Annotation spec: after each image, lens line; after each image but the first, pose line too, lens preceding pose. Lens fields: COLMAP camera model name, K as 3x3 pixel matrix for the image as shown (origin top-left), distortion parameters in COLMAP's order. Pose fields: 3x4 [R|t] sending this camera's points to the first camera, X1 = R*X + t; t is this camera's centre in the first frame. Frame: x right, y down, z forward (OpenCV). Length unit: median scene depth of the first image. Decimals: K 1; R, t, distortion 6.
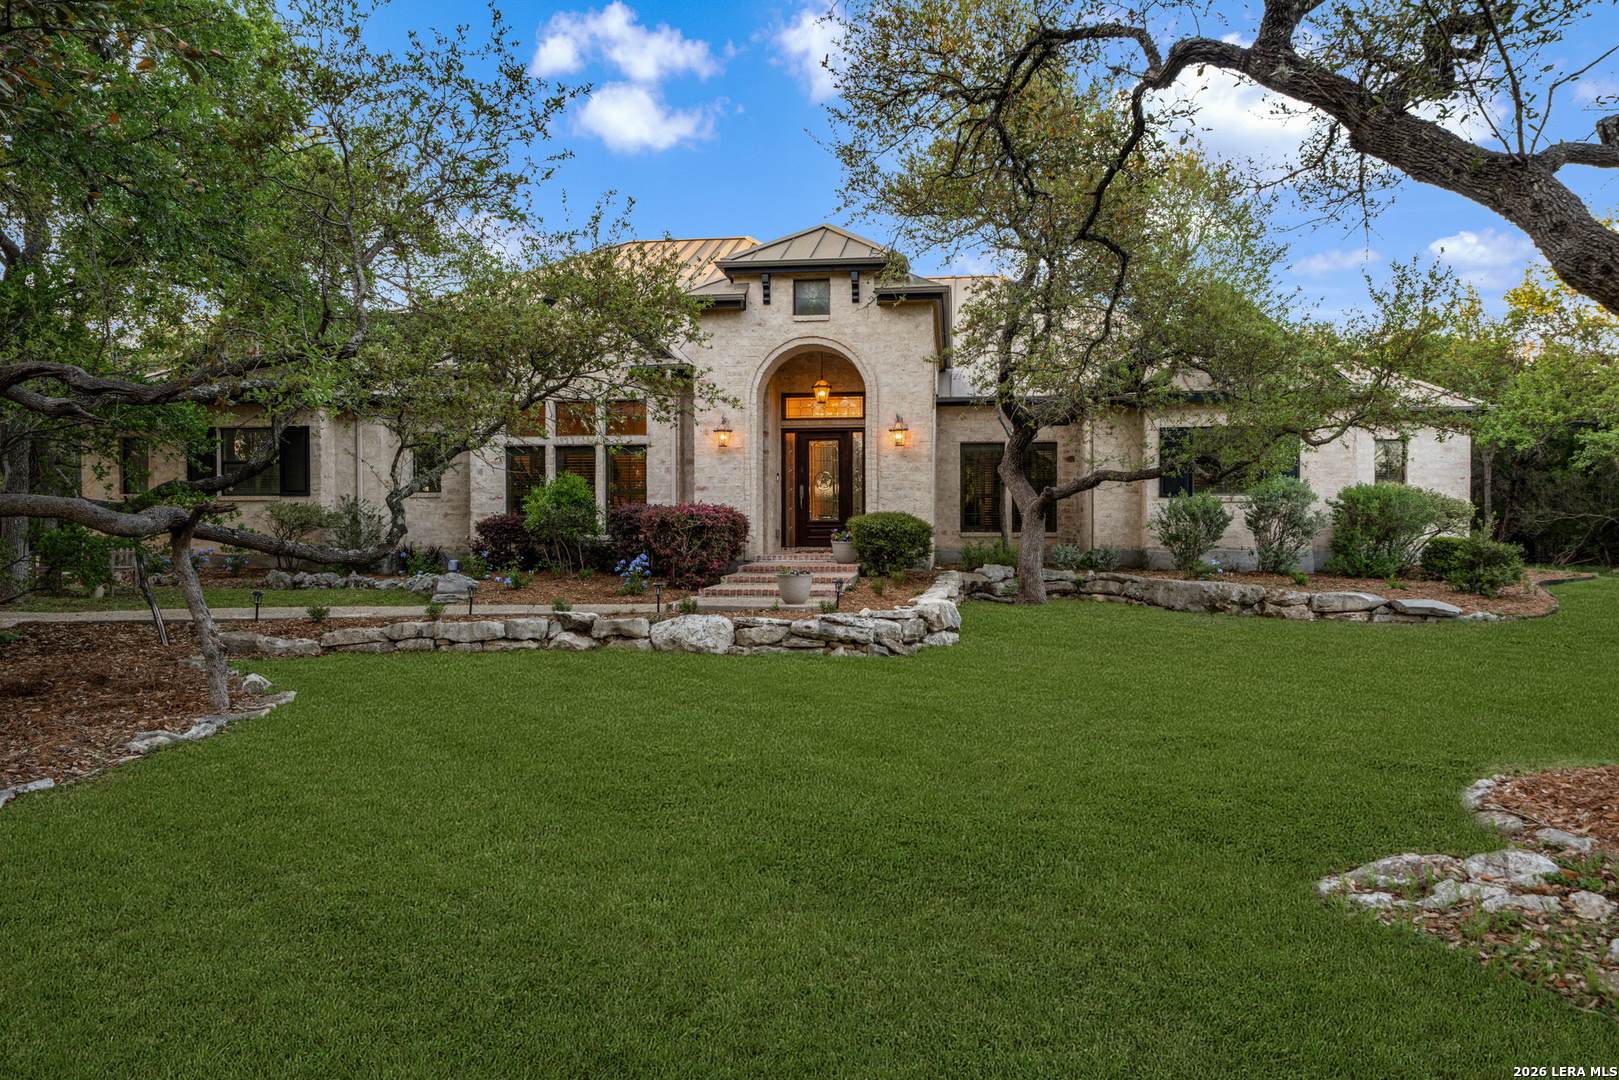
lens RADIAL K [[1139.9, 0, 823.3], [0, 1139.9, 546.7], [0, 0, 1]] dist [-0.016502, 0.002788]
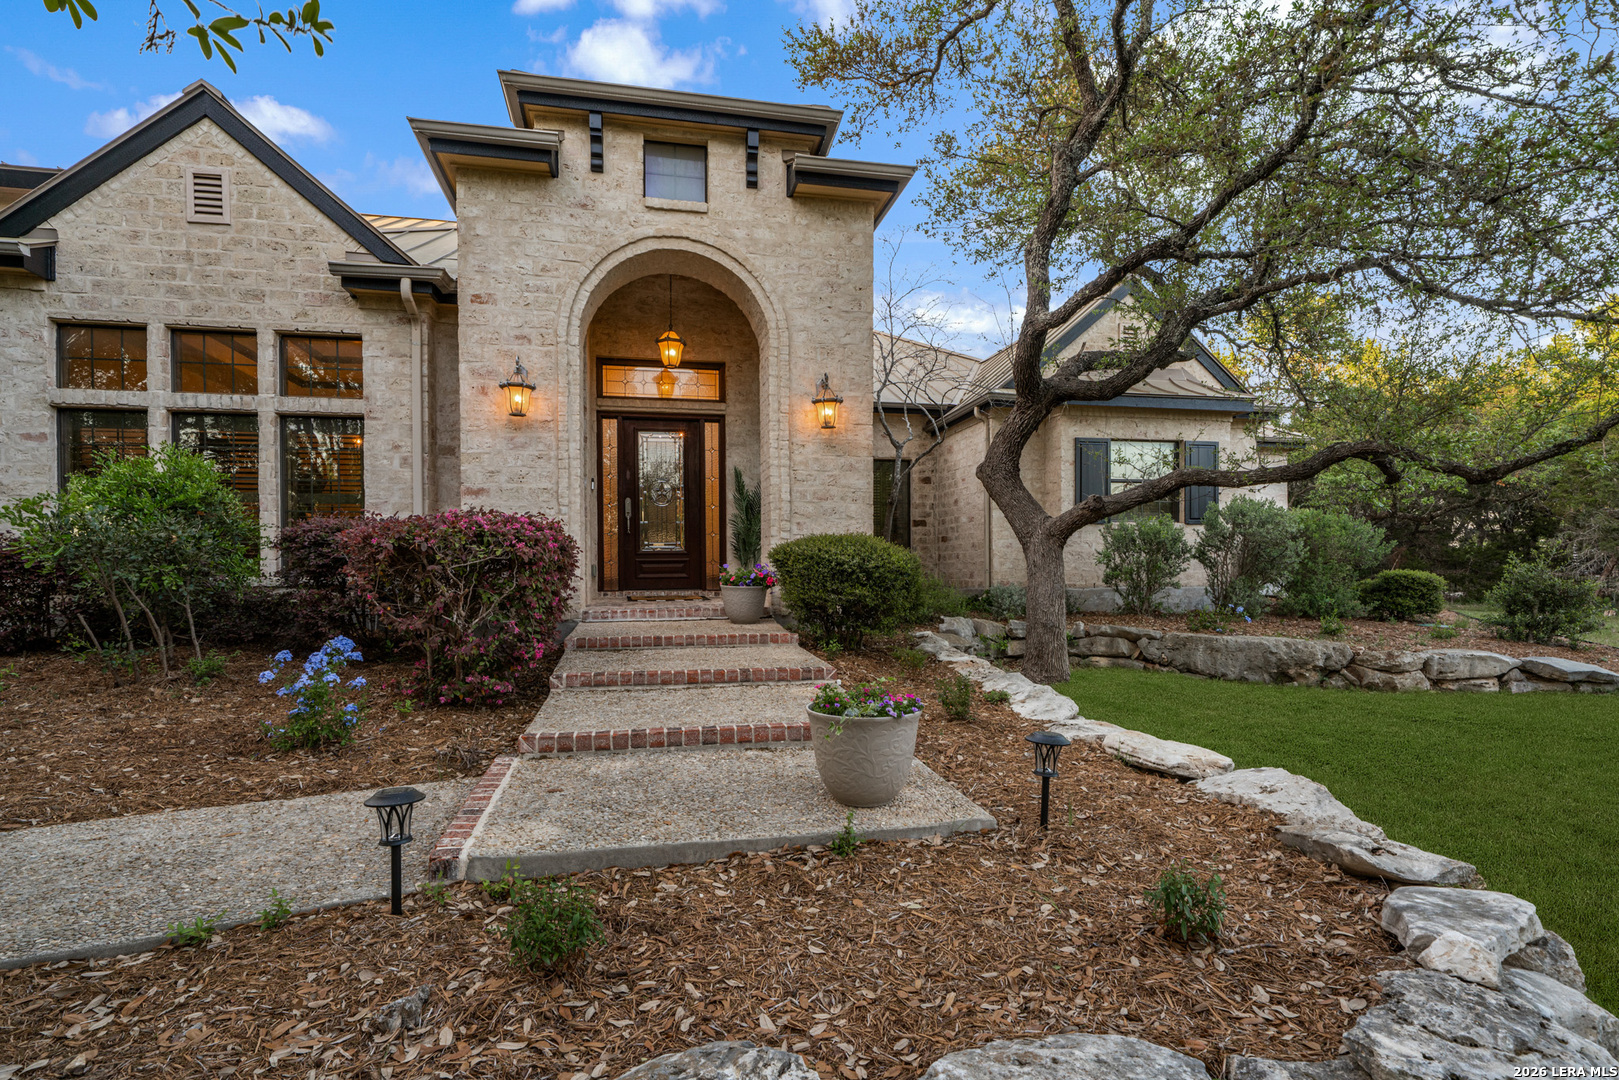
lens RADIAL K [[764.6, 0, 791.0], [0, 764.6, 574.5], [0, 0, 1]] dist [0.001359, 0.000709]
pose [[0.942060, -0.008404, 0.335340, -0.088746], [0.007567, 0.999964, 0.003803, -0.011321], [-0.335360, -0.001045, 0.942090, 0.609024]]
